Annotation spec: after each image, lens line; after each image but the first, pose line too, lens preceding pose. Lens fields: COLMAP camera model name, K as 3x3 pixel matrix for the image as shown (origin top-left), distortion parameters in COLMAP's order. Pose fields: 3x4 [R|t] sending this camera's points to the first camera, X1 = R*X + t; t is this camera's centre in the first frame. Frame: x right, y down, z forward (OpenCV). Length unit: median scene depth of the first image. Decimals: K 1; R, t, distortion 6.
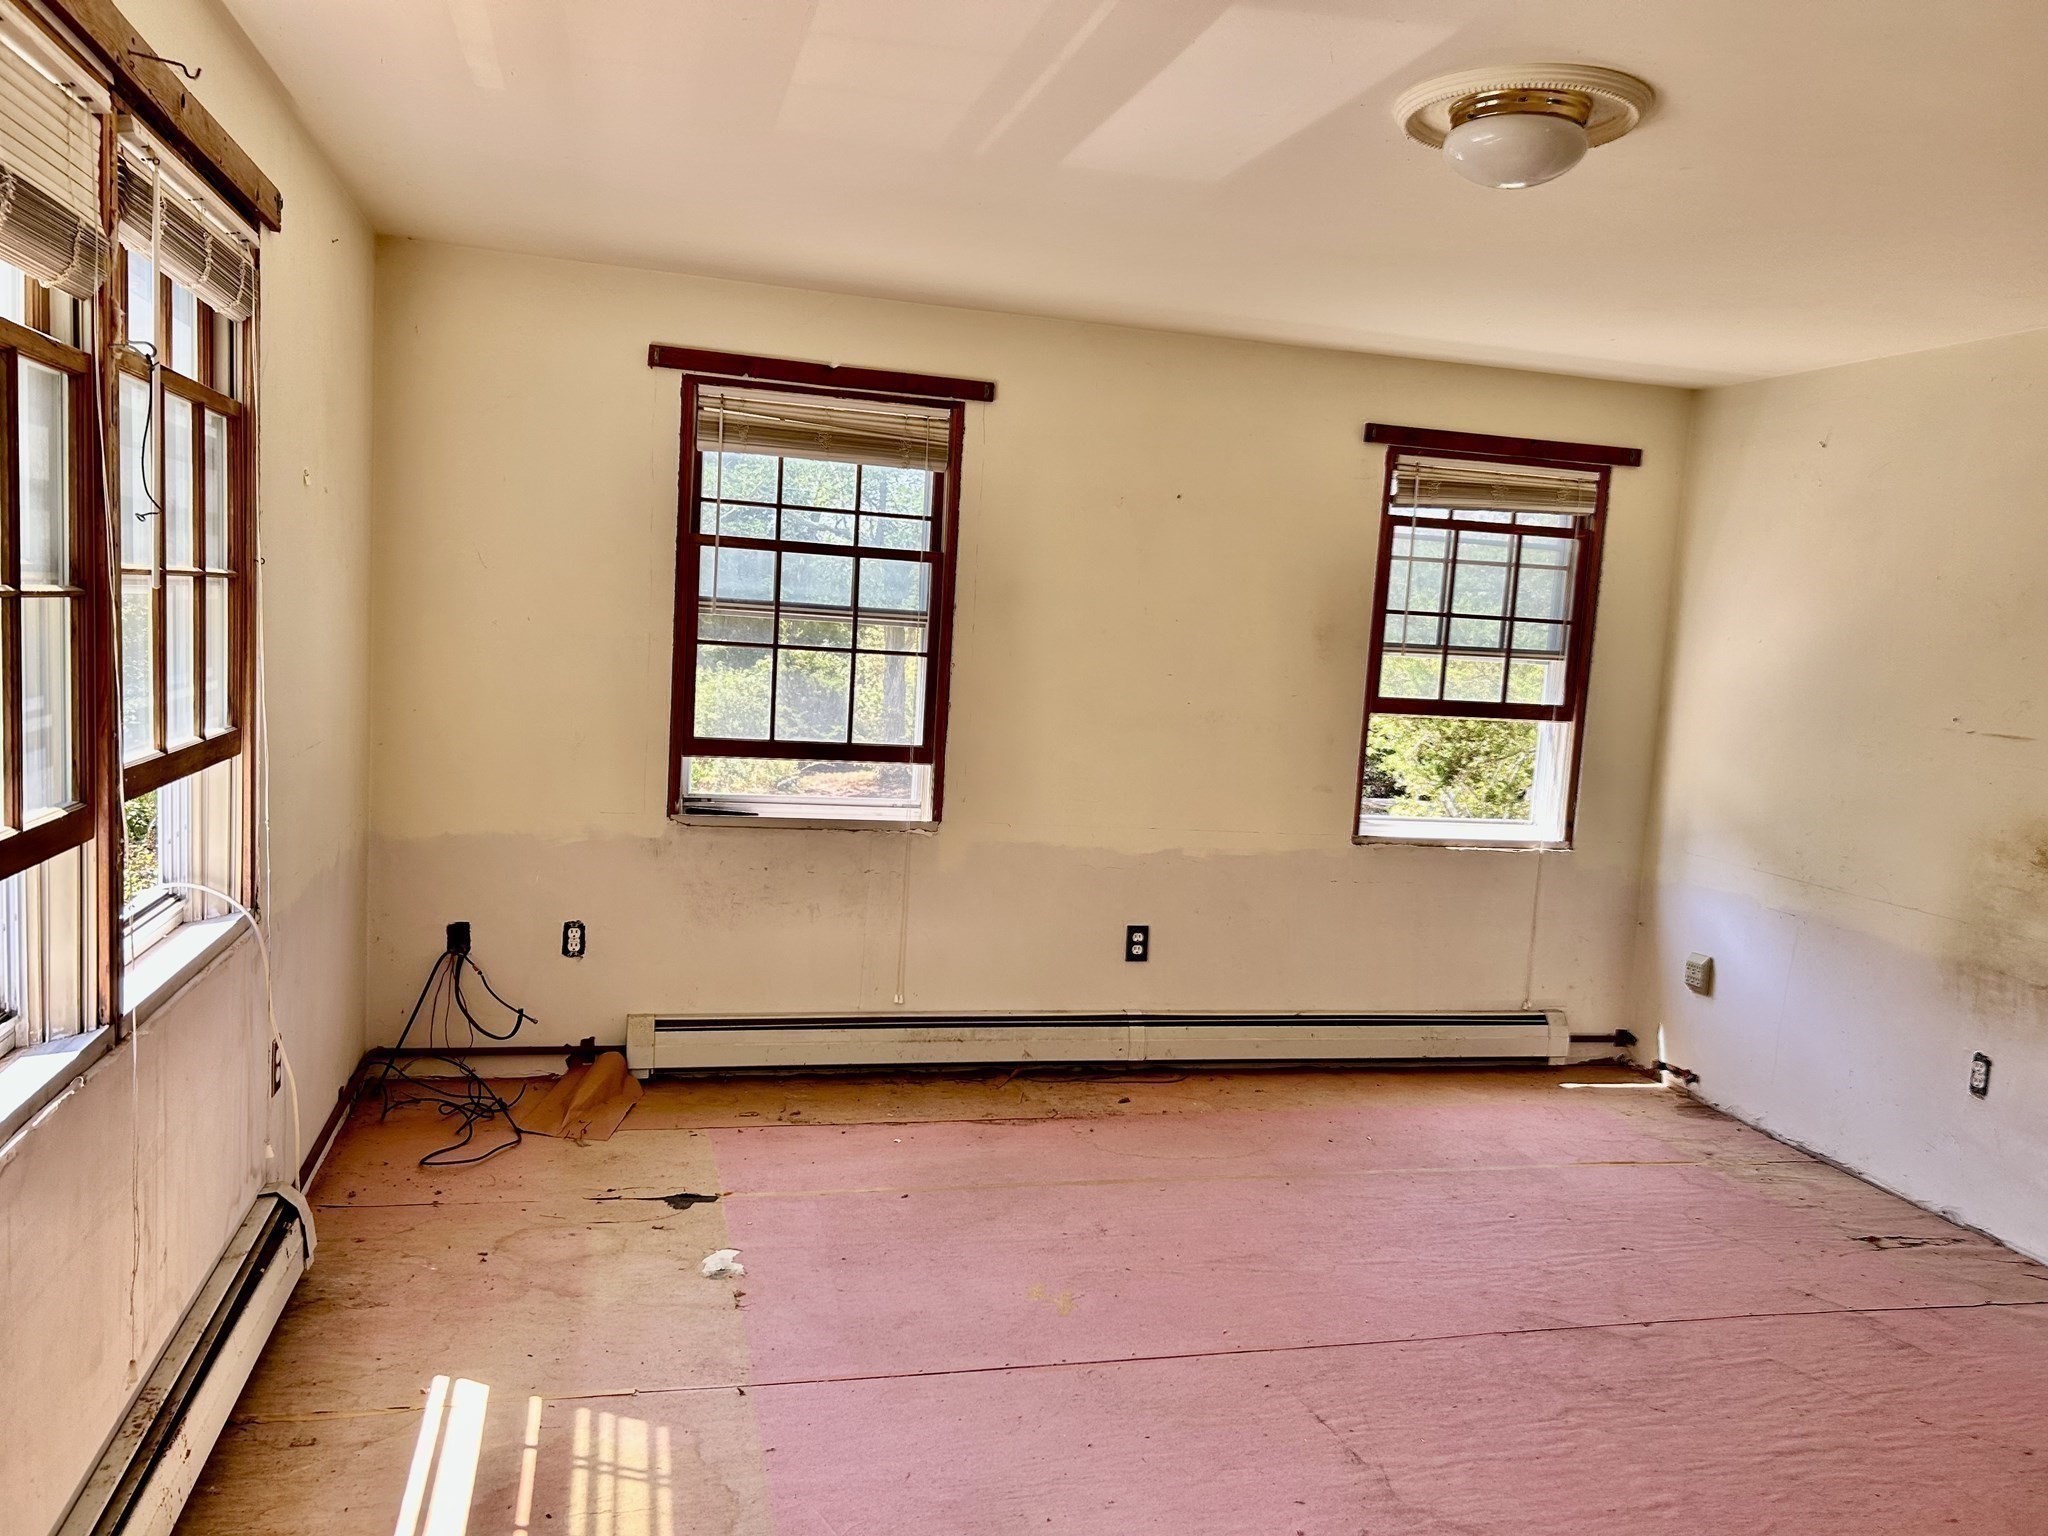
lens RADIAL K [[1557.2, 0, 1024.0], [0, 1557.2, 768.0], [0, 0, 1]] dist [0.061004, -0.042292]
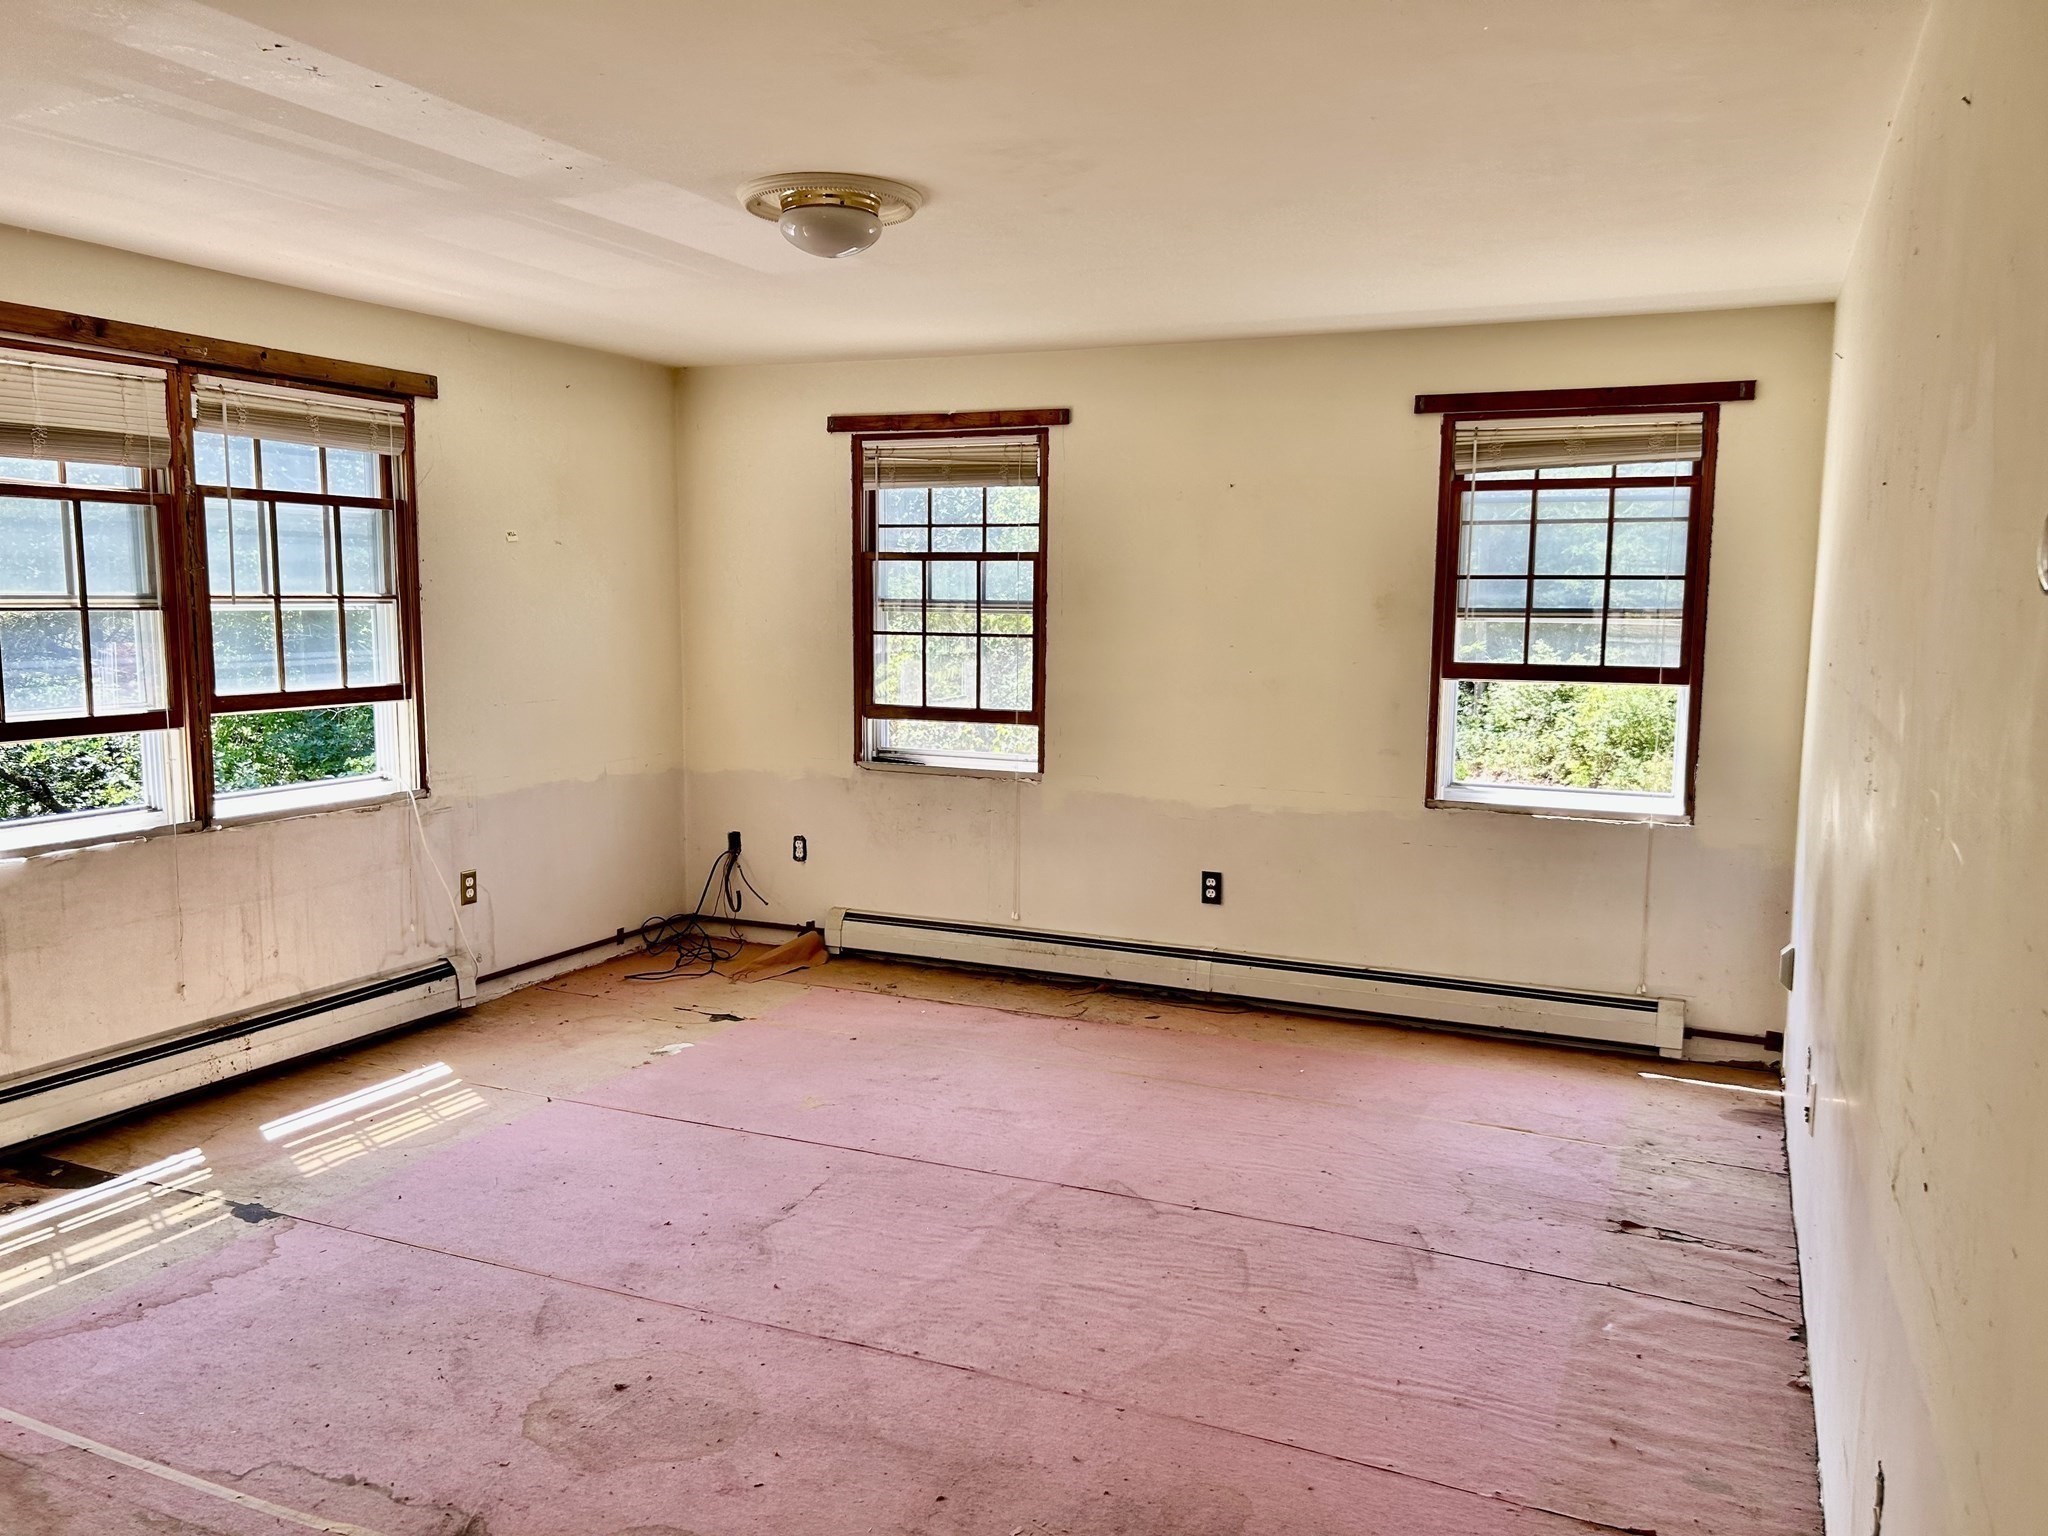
lens RADIAL K [[1557.2, 0, 1024.0], [0, 1557.2, 768.0], [0, 0, 1]] dist [0.061004, -0.042292]
pose [[0.775106, 0.017198, -0.631597, 0.707288], [-0.023449, 0.999724, -0.001556, 0.033096], [0.631395, 0.016016, 0.775296, 0.044926]]
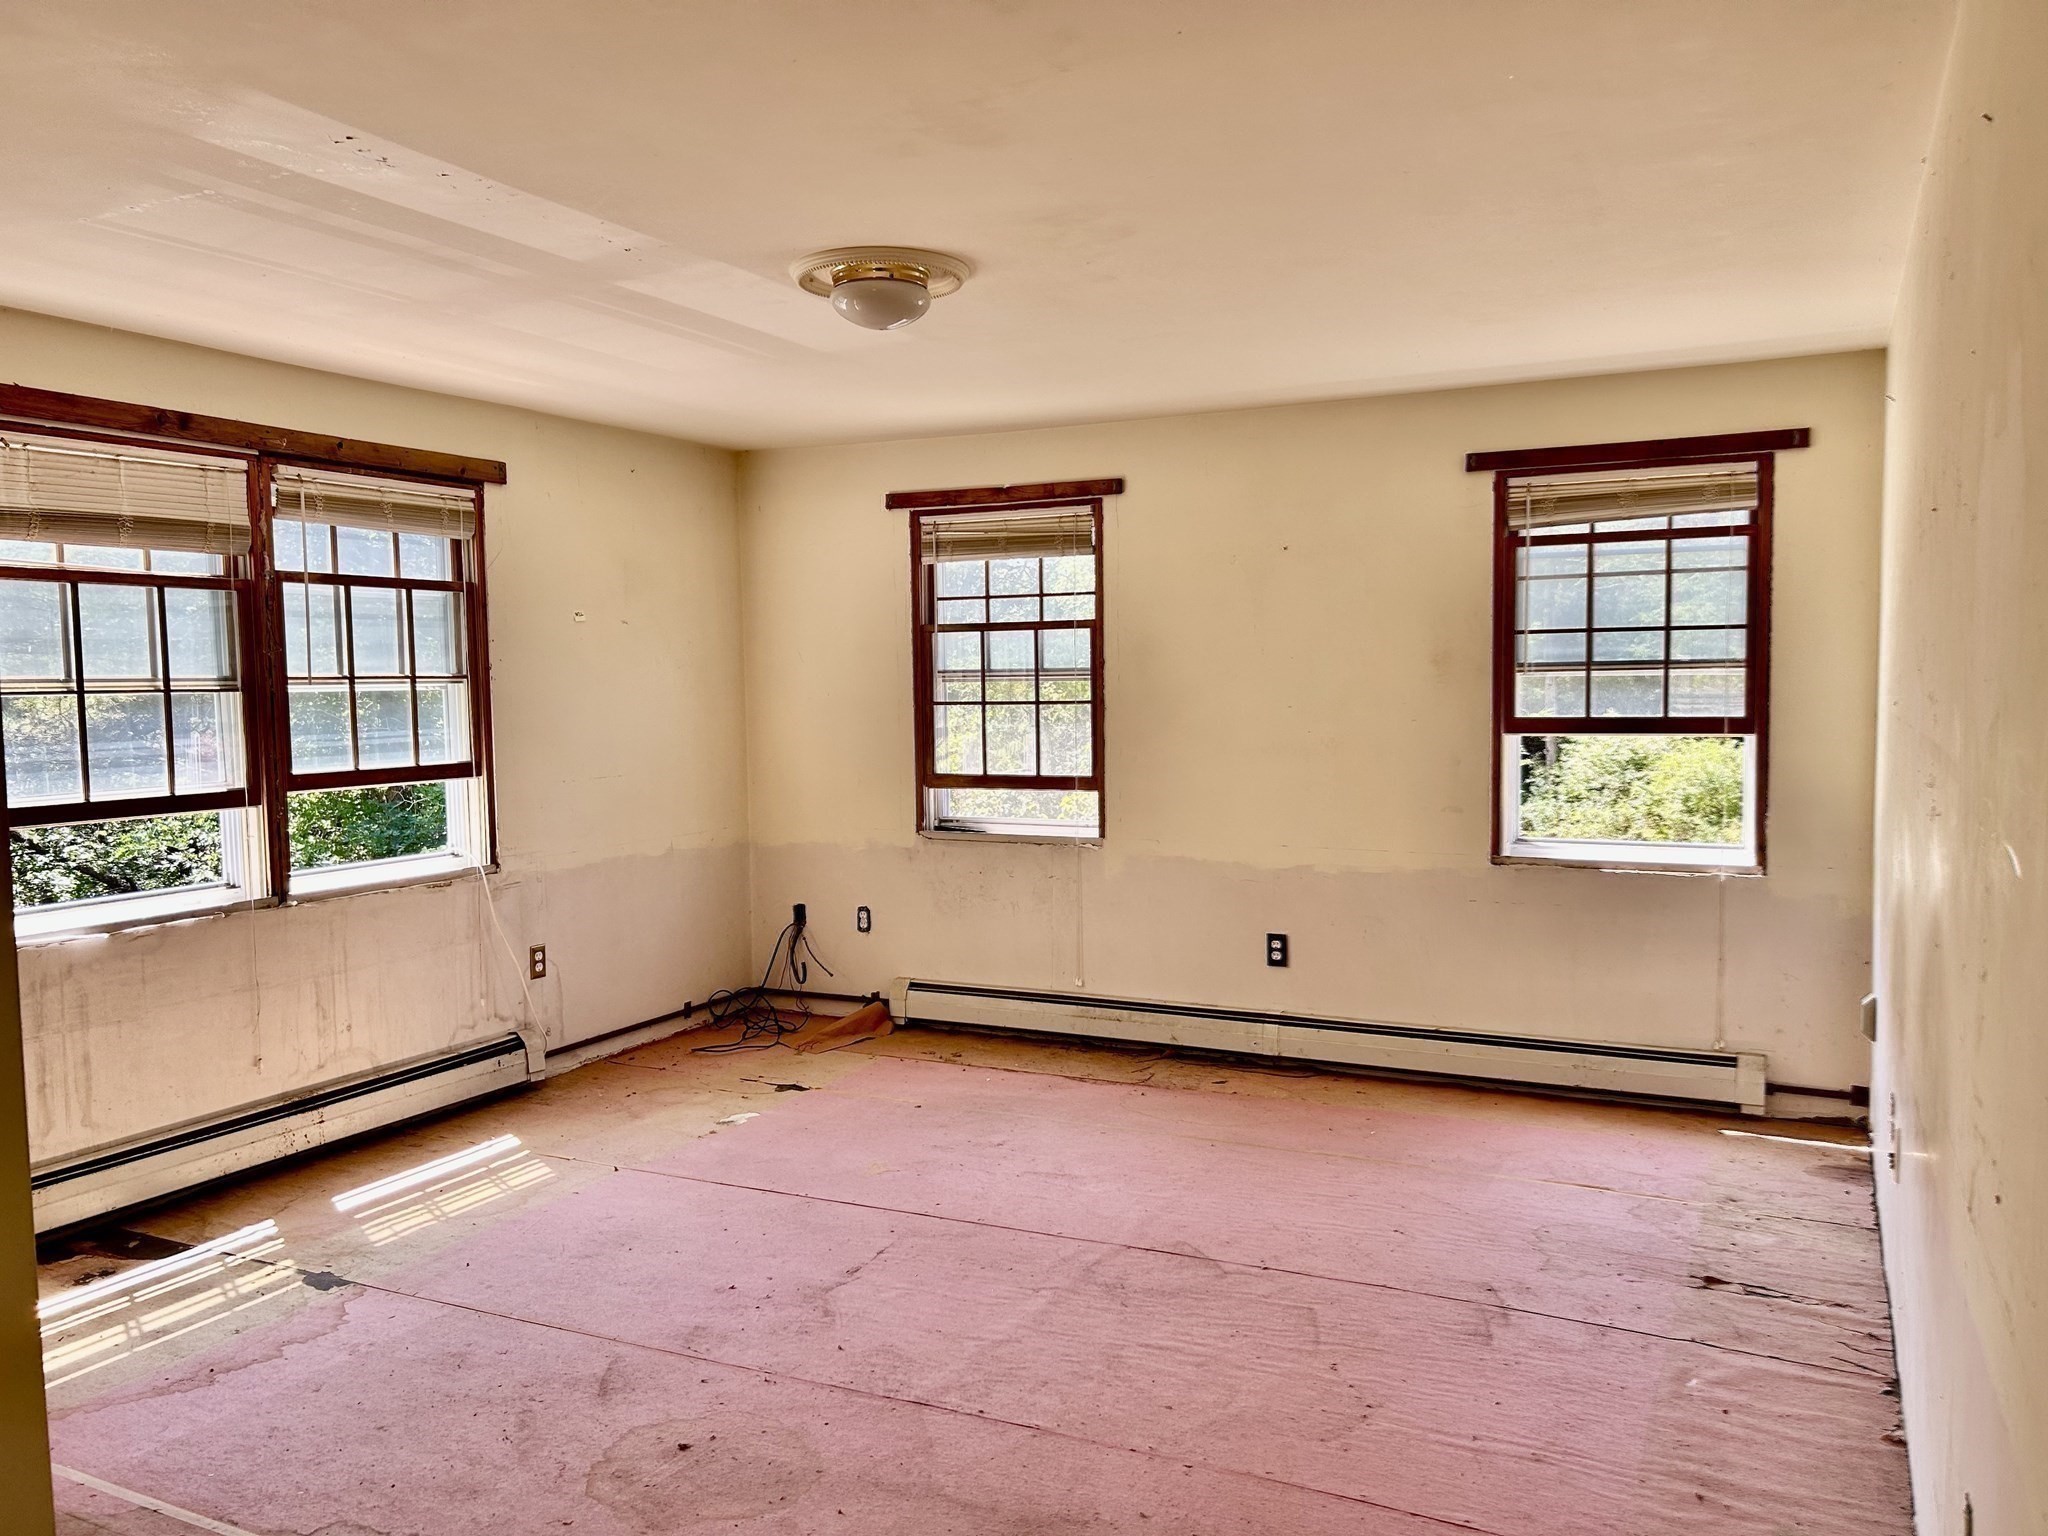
lens RADIAL K [[1558.7, 0, 1037.5], [0, 1558.7, 775.3], [0, 0, 1]] dist [0.062518, -0.041014]
pose [[0.751974, -0.030368, -0.658493, 0.715279], [-0.004187, 0.998698, -0.050840, 0.047702], [0.659179, 0.040987, 0.750868, 0.046037]]
